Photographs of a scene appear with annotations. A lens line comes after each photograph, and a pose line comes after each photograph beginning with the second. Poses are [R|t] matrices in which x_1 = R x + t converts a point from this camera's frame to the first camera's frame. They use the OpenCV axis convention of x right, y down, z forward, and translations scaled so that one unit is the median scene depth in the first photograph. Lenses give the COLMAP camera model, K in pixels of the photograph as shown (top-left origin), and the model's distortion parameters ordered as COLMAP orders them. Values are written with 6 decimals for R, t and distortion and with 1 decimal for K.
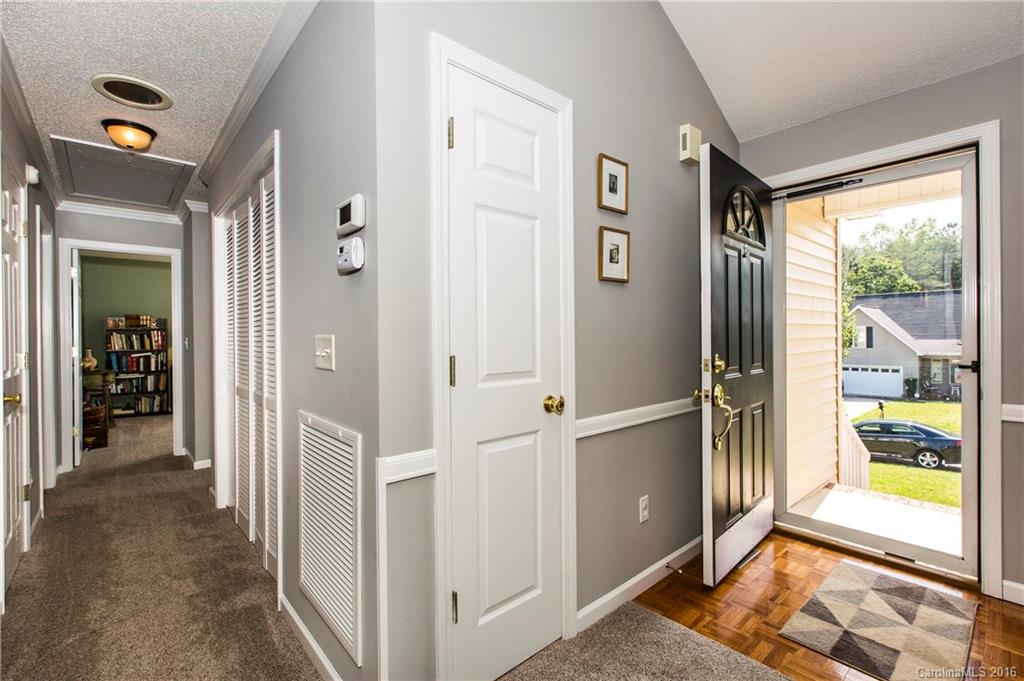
lens RADIAL K [[456.4, 0, 511.2], [0, 456.4, 337.7], [0, 0, 1]] dist [0.002592, 0.000162]
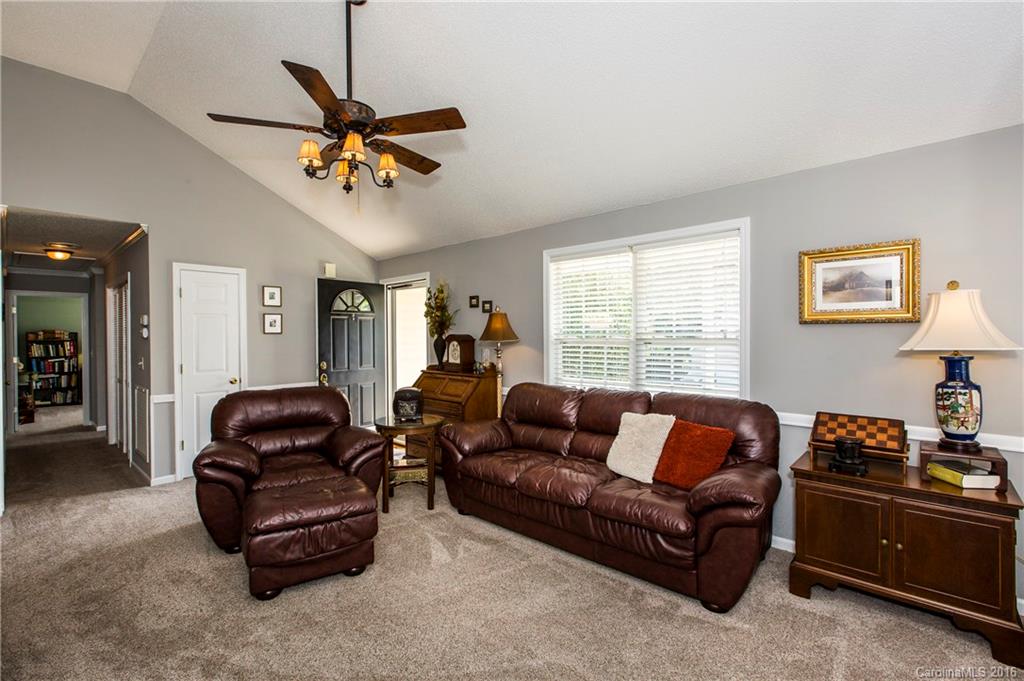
lens RADIAL K [[465.5, 0, 509.9], [0, 465.5, 338.1], [0, 0, 1]] dist [0.002632, -0.000054]
pose [[0.994395, 0.001057, 0.105727, 0.360852], [-0.001247, 0.999998, 0.001731, -0.030313], [-0.105725, -0.001854, 0.994394, -0.491620]]
